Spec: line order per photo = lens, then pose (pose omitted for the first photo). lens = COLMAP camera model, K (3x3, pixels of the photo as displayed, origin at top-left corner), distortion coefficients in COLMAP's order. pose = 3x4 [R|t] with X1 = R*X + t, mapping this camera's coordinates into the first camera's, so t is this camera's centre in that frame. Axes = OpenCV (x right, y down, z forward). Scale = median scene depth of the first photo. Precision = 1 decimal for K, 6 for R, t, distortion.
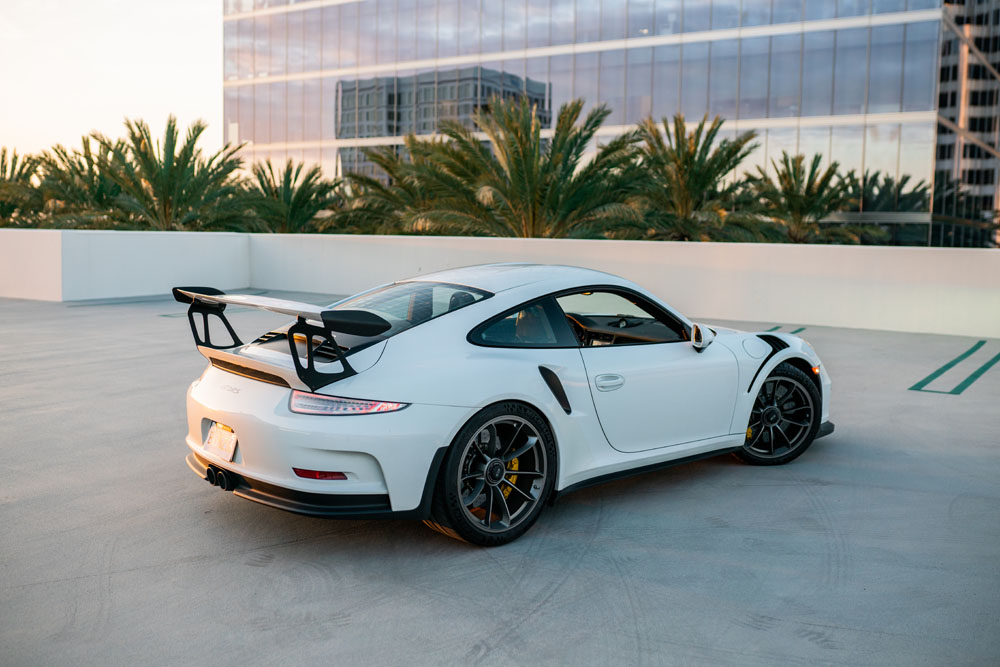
lens RADIAL K [[1037.7, 0, 500.0], [0, 1037.7, 333.5], [0, 0, 1]] dist [-0.023193, 0.016075]
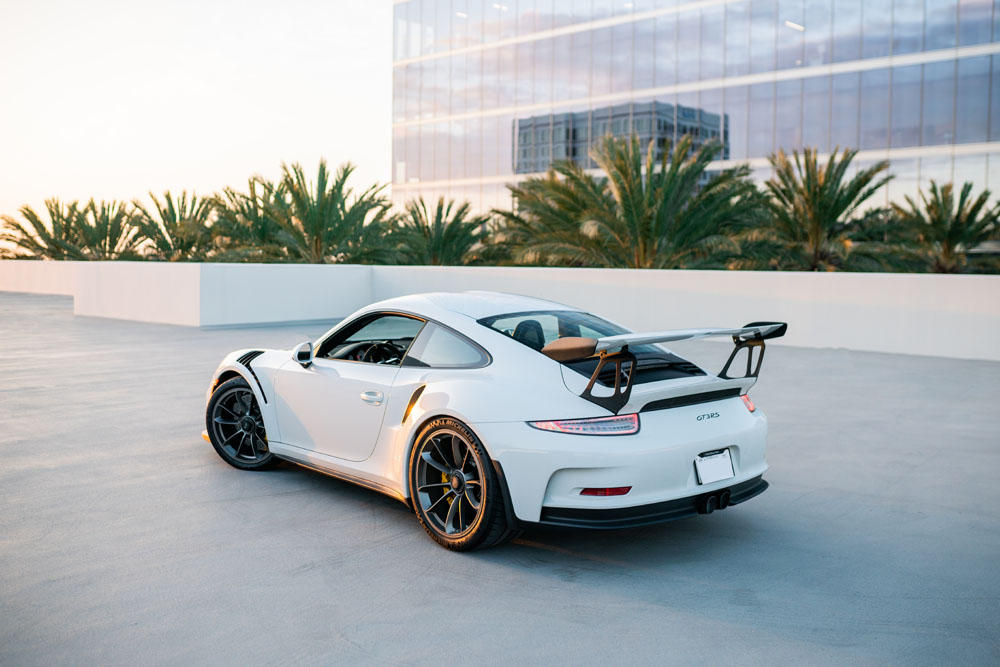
lens RADIAL K [[1071.6, 0, 546.4], [0, 1071.6, 332.0], [0, 0, 1]] dist [-0.024267, 0.000347]
pose [[0.986599, 0.005094, -0.163083, 0.114540], [-0.010830, 0.999353, -0.034304, 0.009090], [0.162803, 0.035611, 0.986016, -0.075578]]
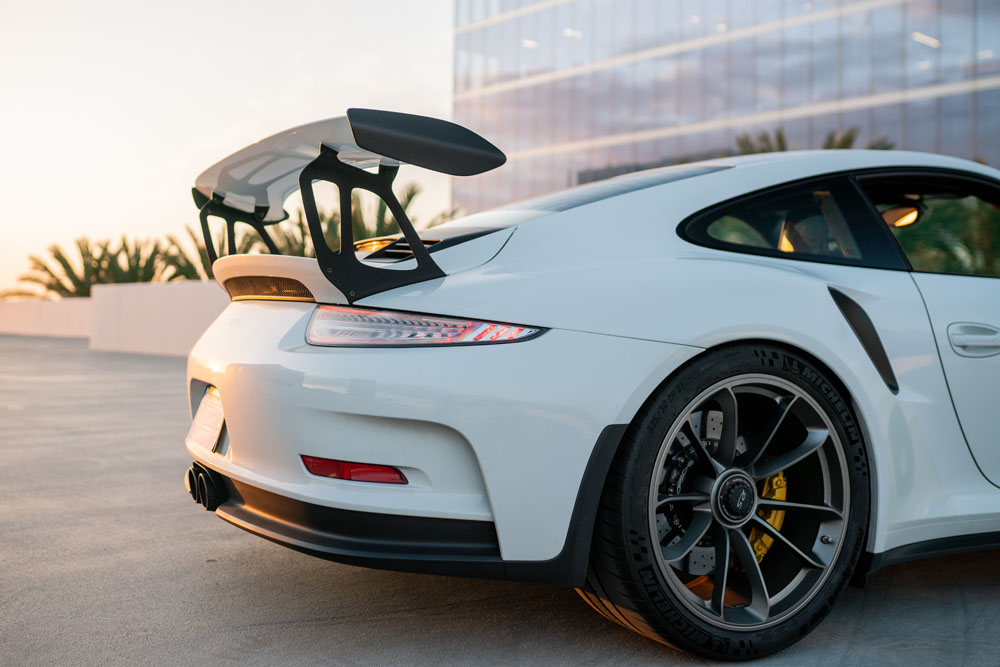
lens RADIAL K [[1062.4, 0, 454.6], [0, 1062.4, 313.1], [0, 0, 1]] dist [-0.016357, 0.005260]
pose [[0.962584, -0.005426, -0.270930, 0.001021], [-0.030348, 0.991351, -0.127679, 0.032858], [0.269279, 0.131124, 0.954094, 0.141237]]
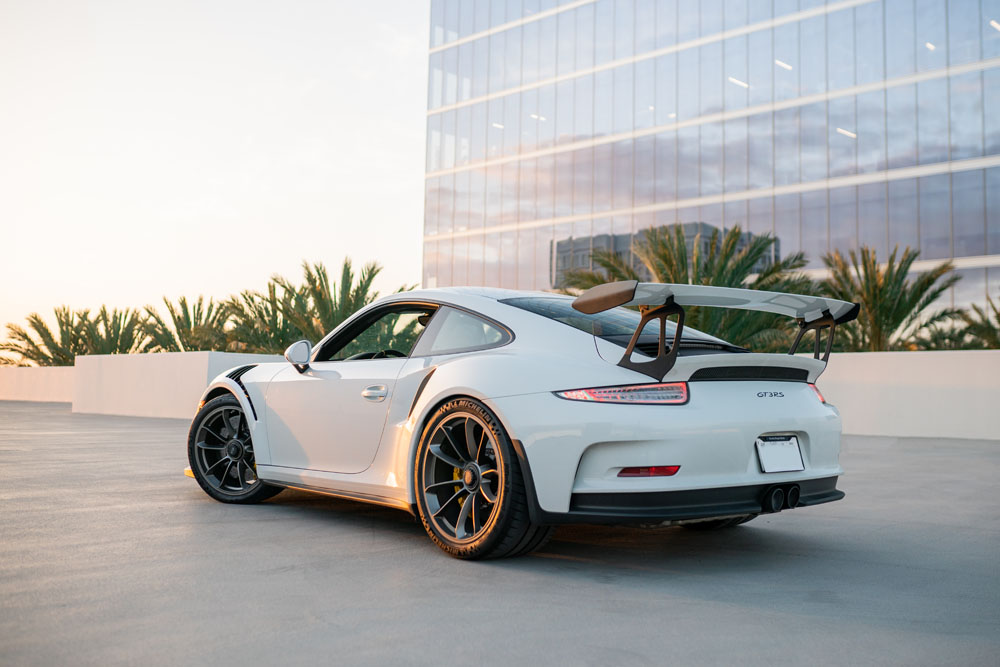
lens RADIAL K [[1134.3, 0, 560.0], [0, 1134.3, 307.8], [0, 0, 1]] dist [-0.028709, 0.005132]
pose [[0.982492, -0.017837, -0.185447, 0.111325], [-0.018433, 0.981215, -0.192034, 0.056483], [0.185388, 0.192091, 0.963708, -0.038841]]
